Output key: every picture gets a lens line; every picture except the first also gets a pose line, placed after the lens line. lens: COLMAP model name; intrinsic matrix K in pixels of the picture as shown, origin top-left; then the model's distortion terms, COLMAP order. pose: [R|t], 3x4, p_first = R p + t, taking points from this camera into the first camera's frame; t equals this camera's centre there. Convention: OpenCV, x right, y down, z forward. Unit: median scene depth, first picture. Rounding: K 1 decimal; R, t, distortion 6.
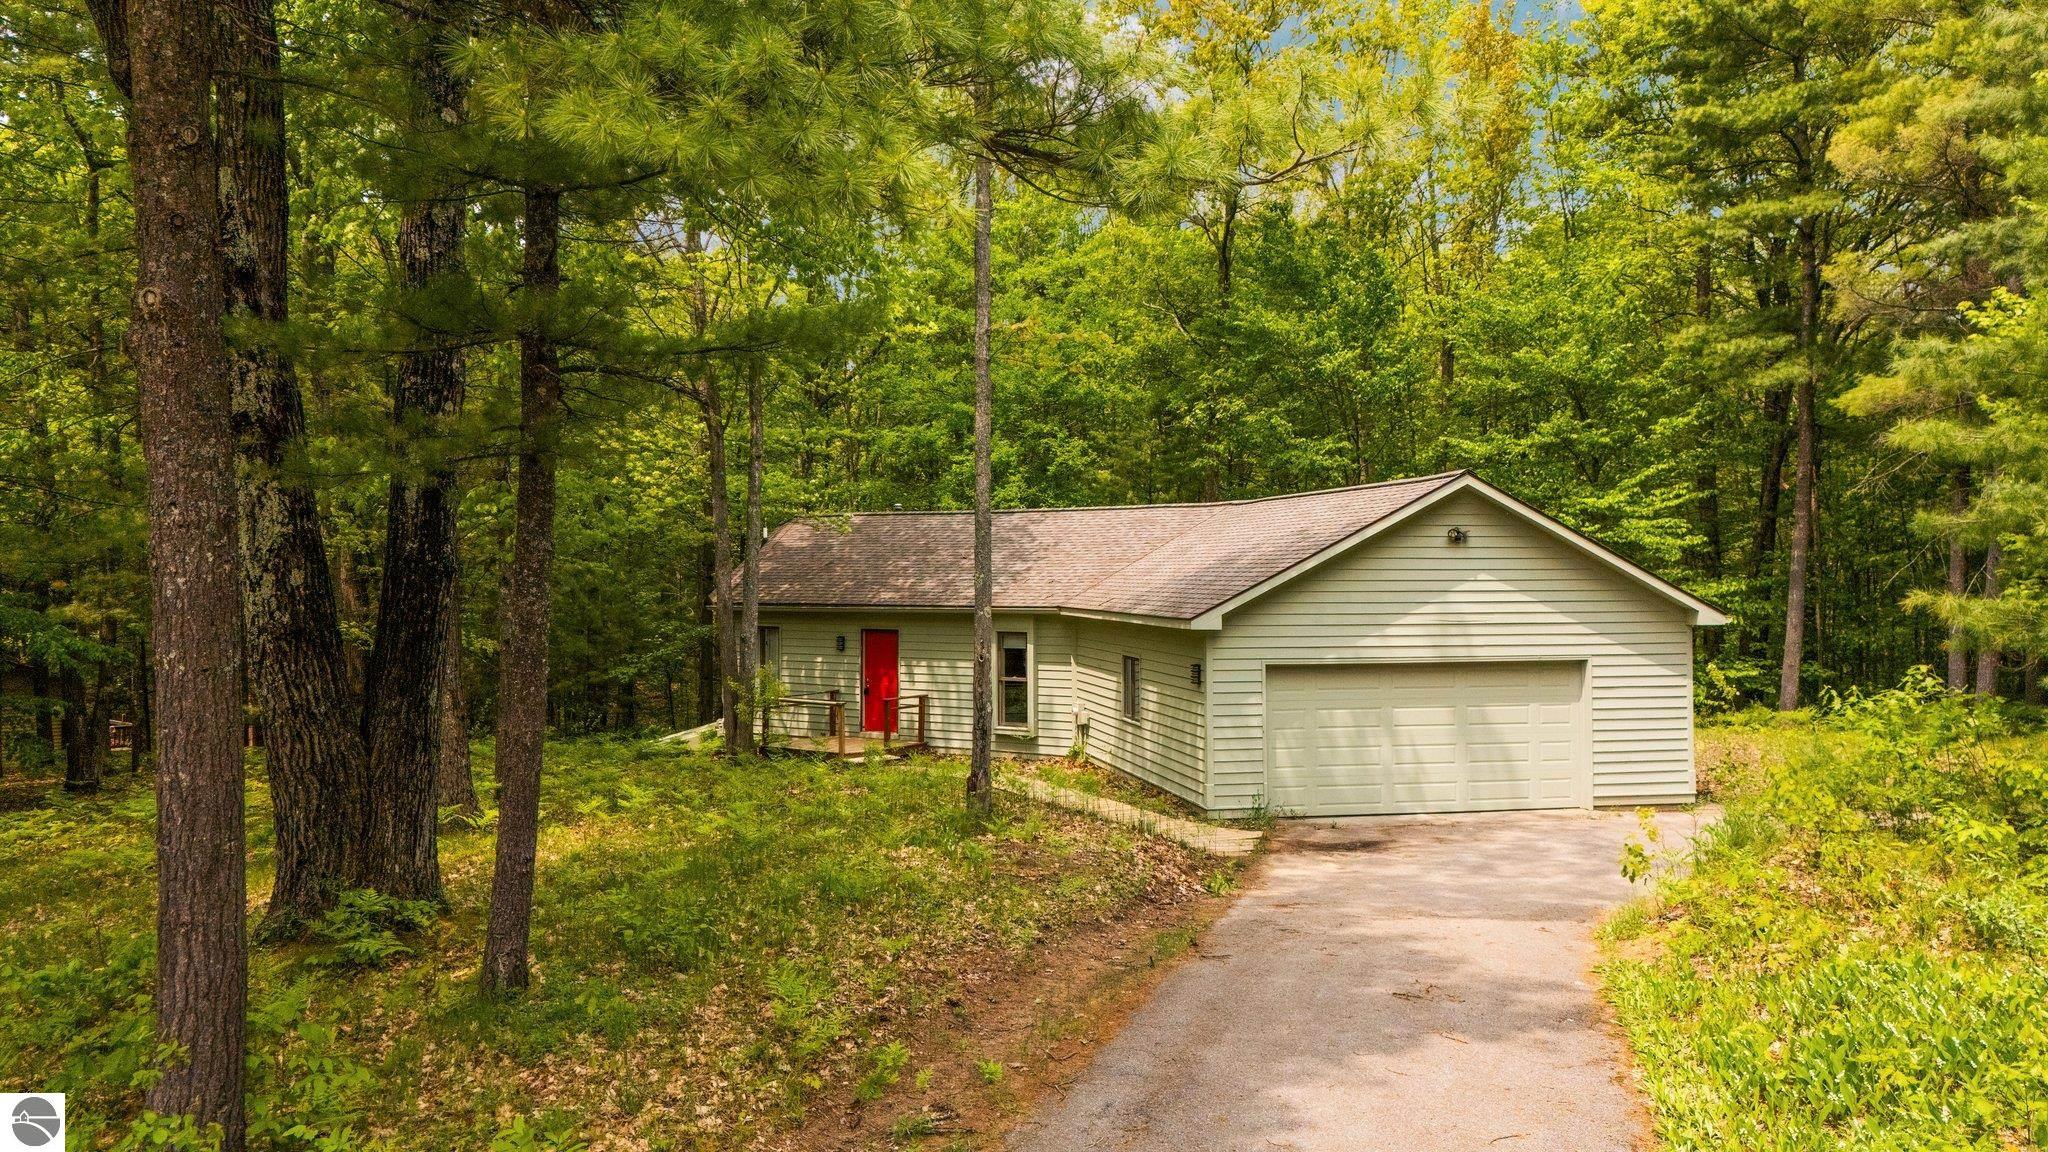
lens RADIAL K [[1486.9, 0, 1029.2], [0, 1486.9, 575.1], [0, 0, 1]] dist [-0.007272, -0.001985]
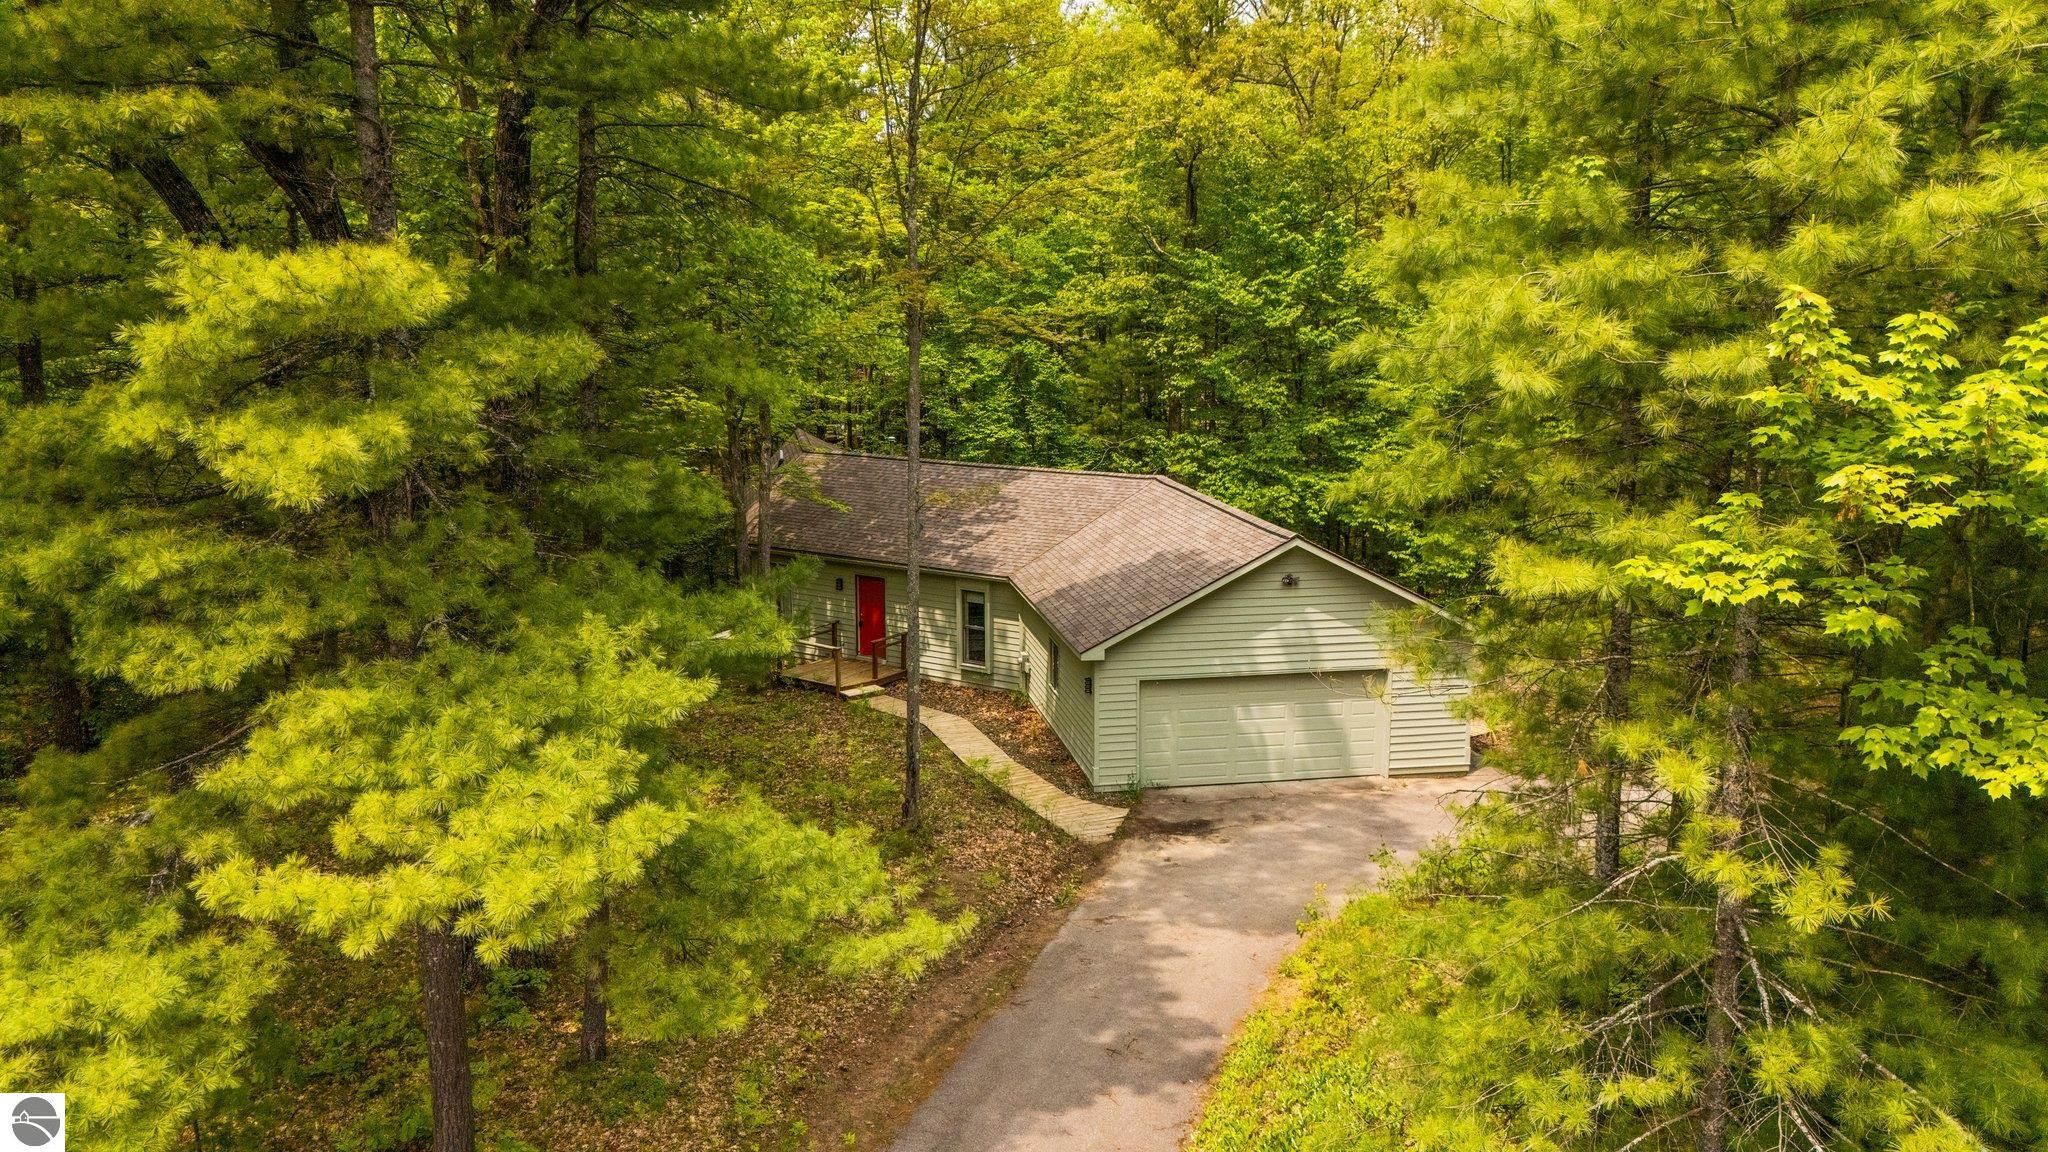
lens RADIAL K [[1399.8, 0, 1030.4], [0, 1399.8, 563.2], [0, 0, 1]] dist [0.004770, -0.038174]
pose [[0.999842, 0.007493, -0.016120, 0.074757], [-0.004995, 0.988706, 0.149787, -0.216634], [0.017060, -0.149683, 0.988587, -0.216645]]
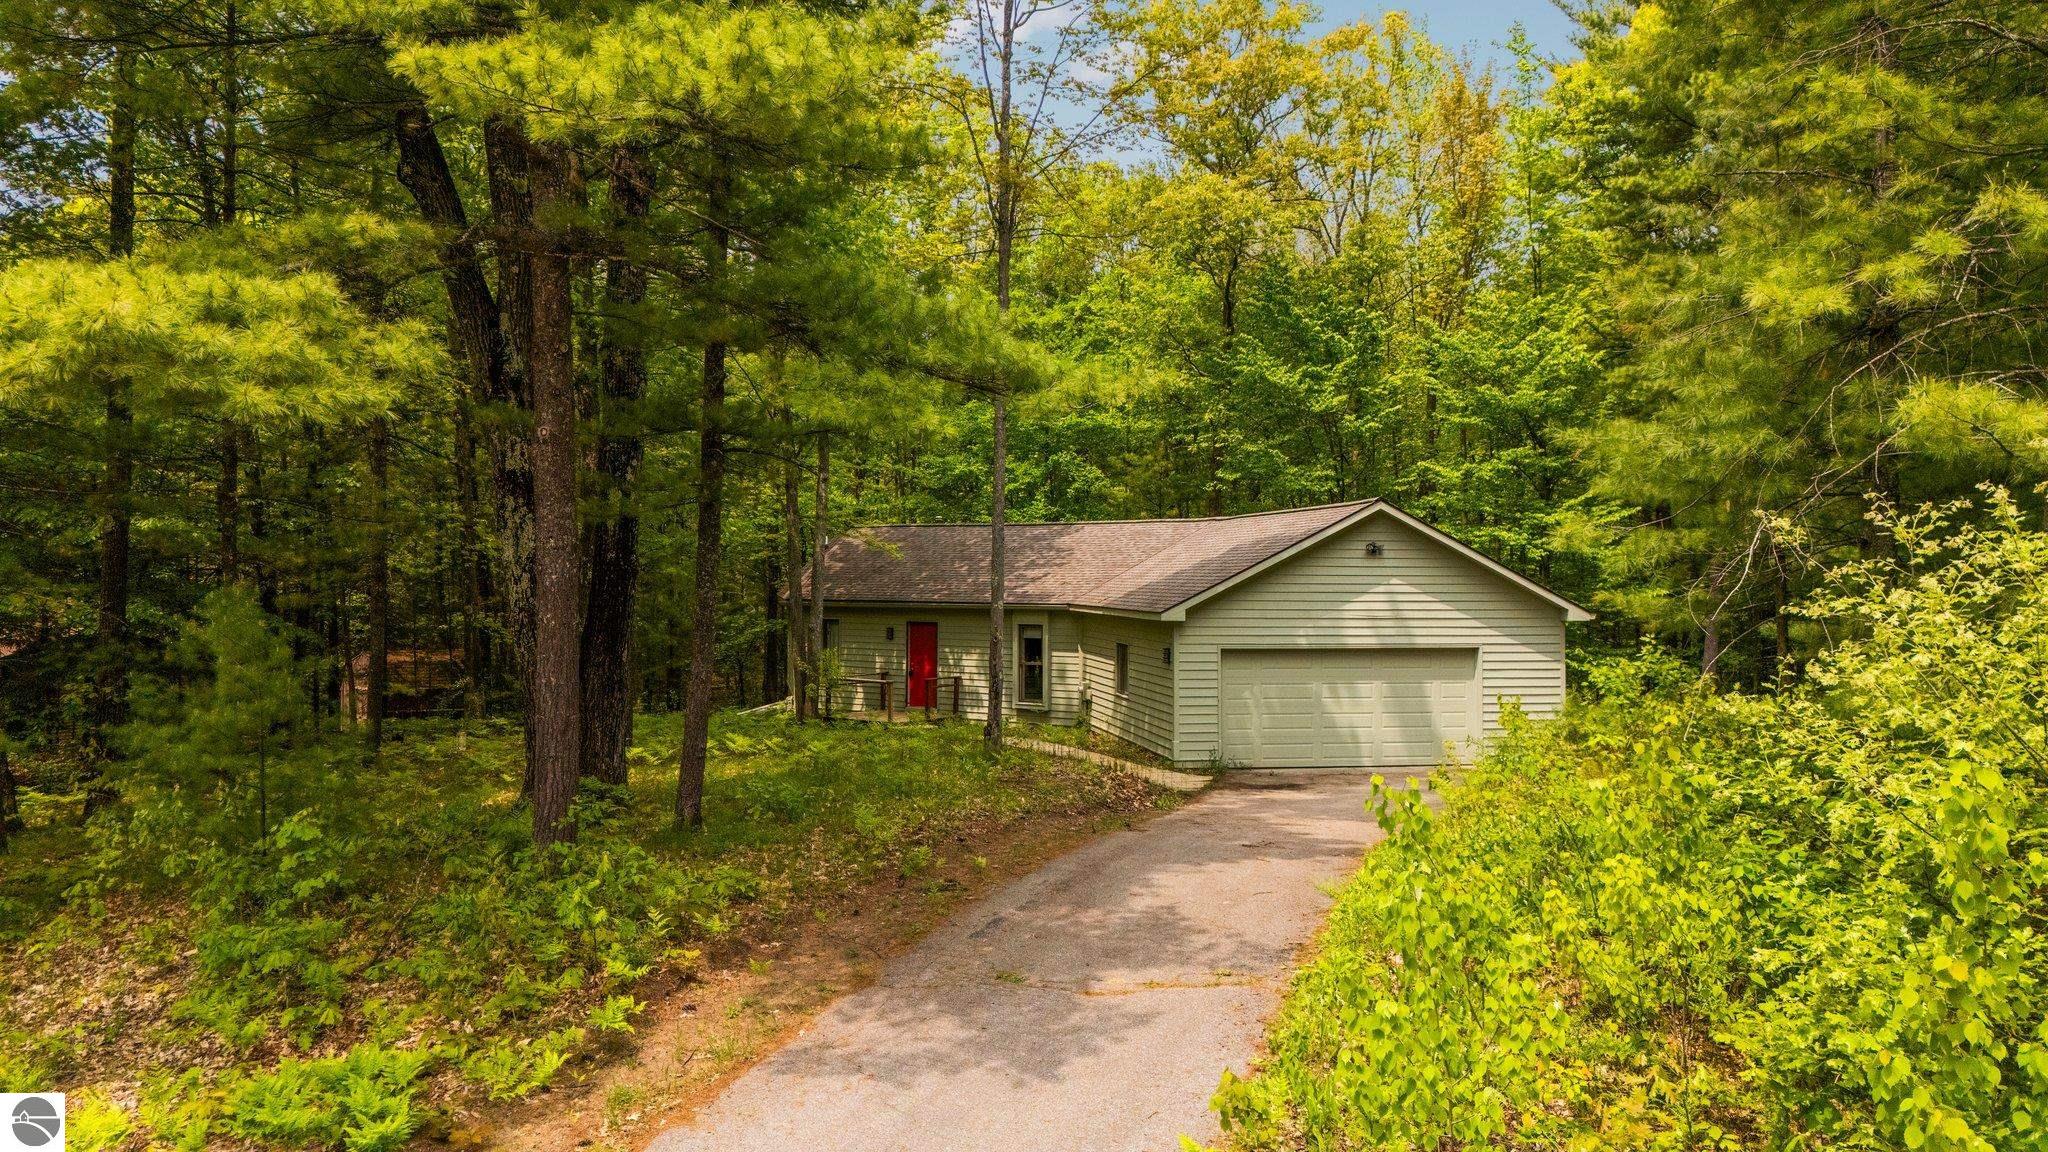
lens RADIAL K [[1399.8, 0, 1016.0], [0, 1399.8, 582.8], [0, 0, 1]] dist [0.004770, -0.038174]
pose [[0.999352, 0.005990, -0.035483, 0.023289], [-0.005900, 0.999979, 0.002650, 0.000992], [0.035499, -0.002439, 0.999367, -0.201607]]
